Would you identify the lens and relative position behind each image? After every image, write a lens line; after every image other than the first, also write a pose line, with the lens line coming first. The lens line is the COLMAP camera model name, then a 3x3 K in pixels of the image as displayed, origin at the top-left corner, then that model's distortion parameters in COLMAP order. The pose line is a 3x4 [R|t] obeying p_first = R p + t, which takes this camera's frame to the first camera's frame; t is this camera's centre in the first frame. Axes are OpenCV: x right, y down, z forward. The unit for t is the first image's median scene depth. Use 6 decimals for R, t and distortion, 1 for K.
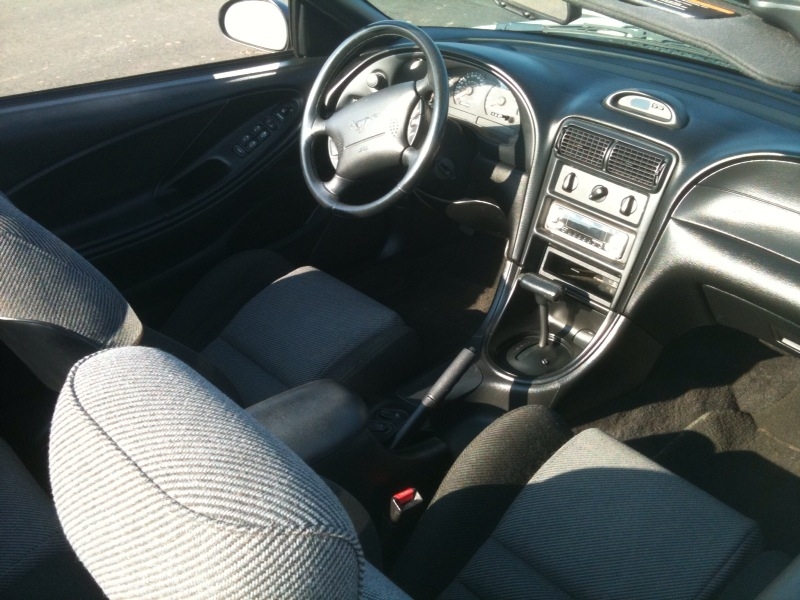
lens RADIAL K [[887.4, 0, 399.5], [0, 887.4, 257.2], [0, 0, 1]] dist [0.174159, -0.677830]
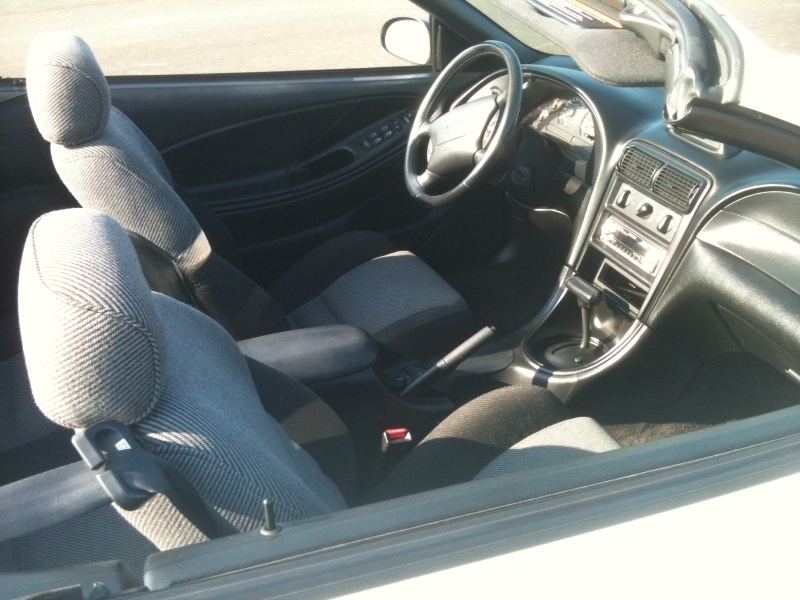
lens RADIAL K [[887.4, 0, 399.5], [0, 887.4, 257.2], [0, 0, 1]] dist [0.174159, -0.677830]
pose [[0.944904, 0.145920, -0.293026, 0.263406], [-0.159813, 0.986858, -0.023906, 0.055573], [0.285687, 0.069418, 0.955806, -0.107726]]
